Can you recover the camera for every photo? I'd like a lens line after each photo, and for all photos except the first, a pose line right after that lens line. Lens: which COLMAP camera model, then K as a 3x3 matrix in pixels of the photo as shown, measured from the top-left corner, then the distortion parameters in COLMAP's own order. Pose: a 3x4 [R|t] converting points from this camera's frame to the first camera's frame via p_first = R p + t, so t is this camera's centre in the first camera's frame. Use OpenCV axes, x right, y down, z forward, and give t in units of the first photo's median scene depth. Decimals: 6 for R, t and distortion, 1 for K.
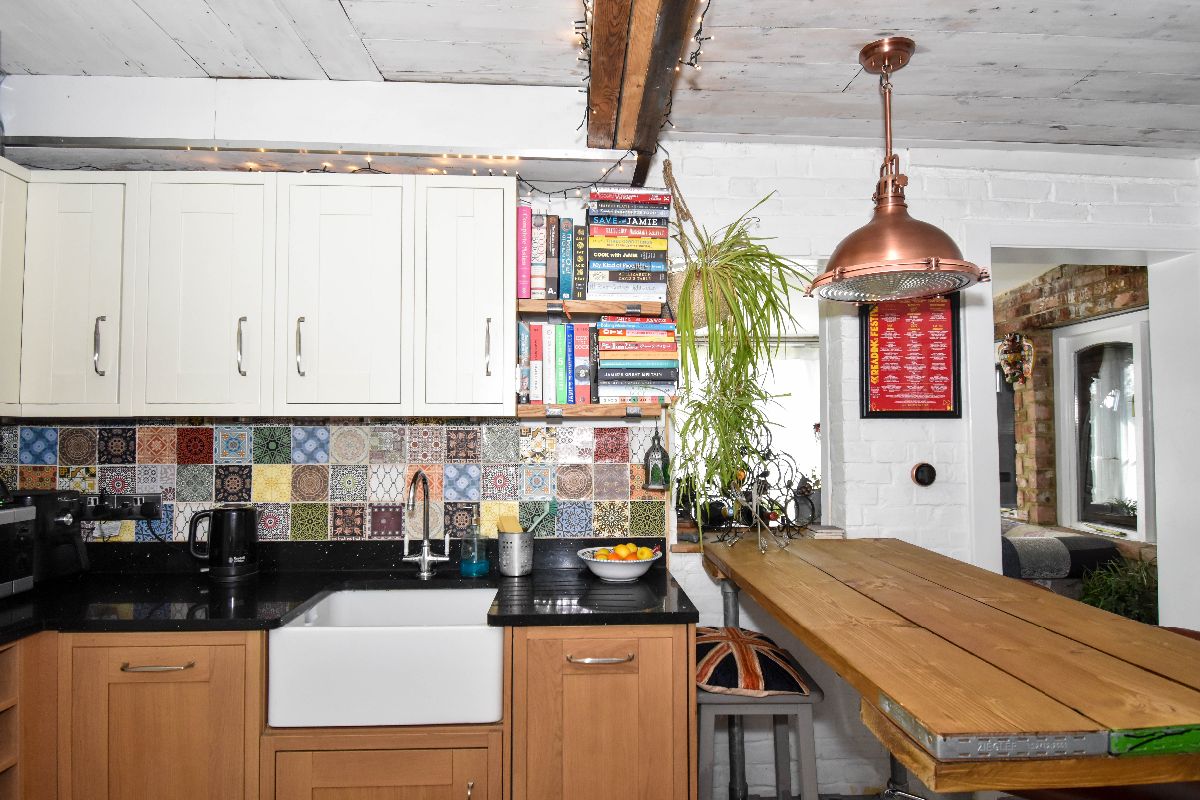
lens RADIAL K [[668.3, 0, 621.1], [0, 668.3, 406.4], [0, 0, 1]] dist [0.013125, -0.025161]
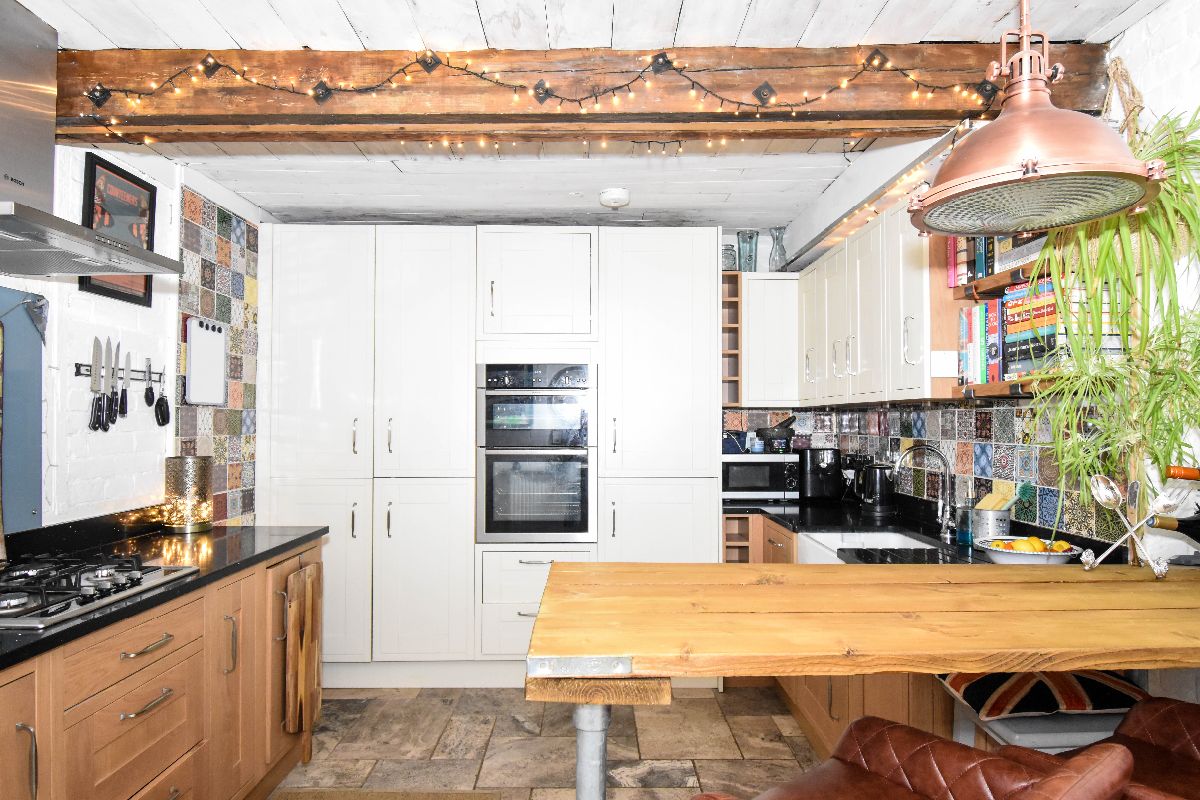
lens RADIAL K [[730.6, 0, 600.0], [0, 730.6, 400.0], [0, 0, 1]] dist [0.002303, 0.000569]
pose [[-0.044932, -0.024442, -0.998691, 0.990448], [0.038506, 0.998915, -0.026180, 0.025797], [0.998248, -0.039632, -0.043943, 0.457248]]
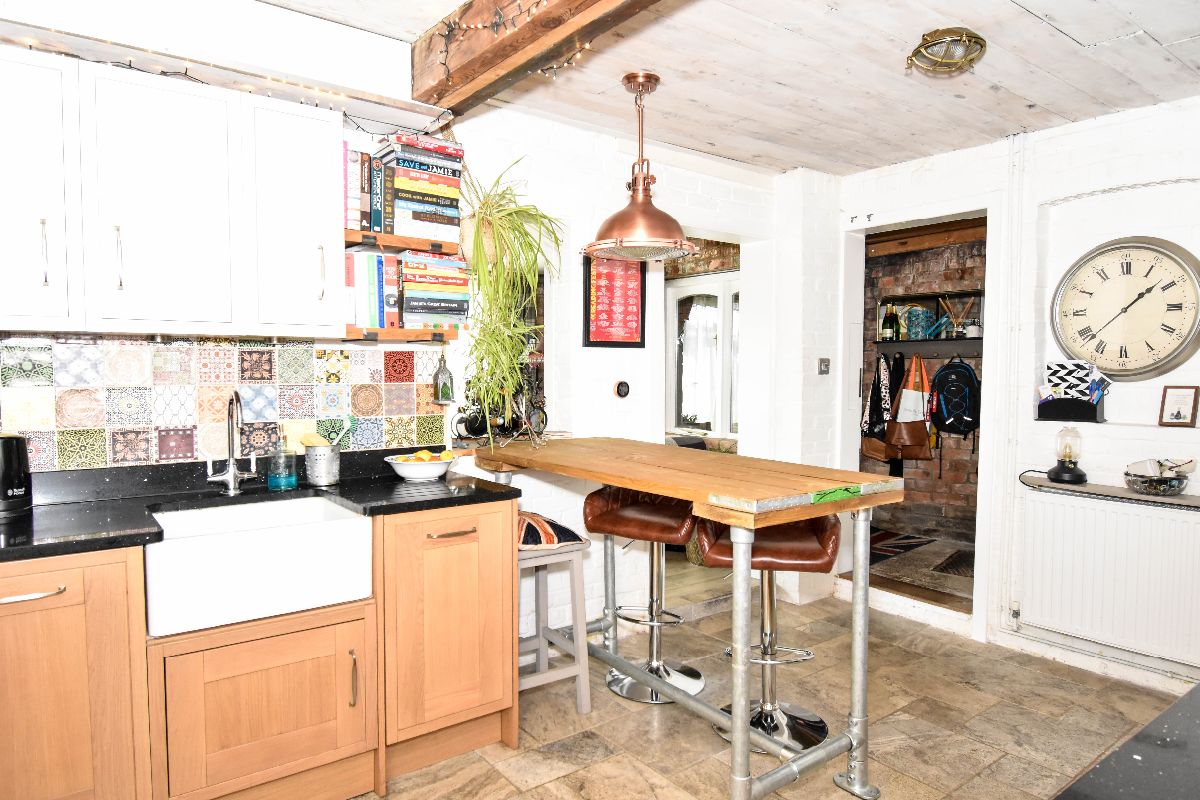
lens RADIAL K [[730.6, 0, 600.0], [0, 730.6, 400.0], [0, 0, 1]] dist [0.002303, 0.000569]
pose [[0.832016, -0.023359, 0.554260, -0.434039], [-0.024875, 0.996537, 0.079339, 0.008815], [-0.554194, -0.079798, 0.828554, -0.211650]]
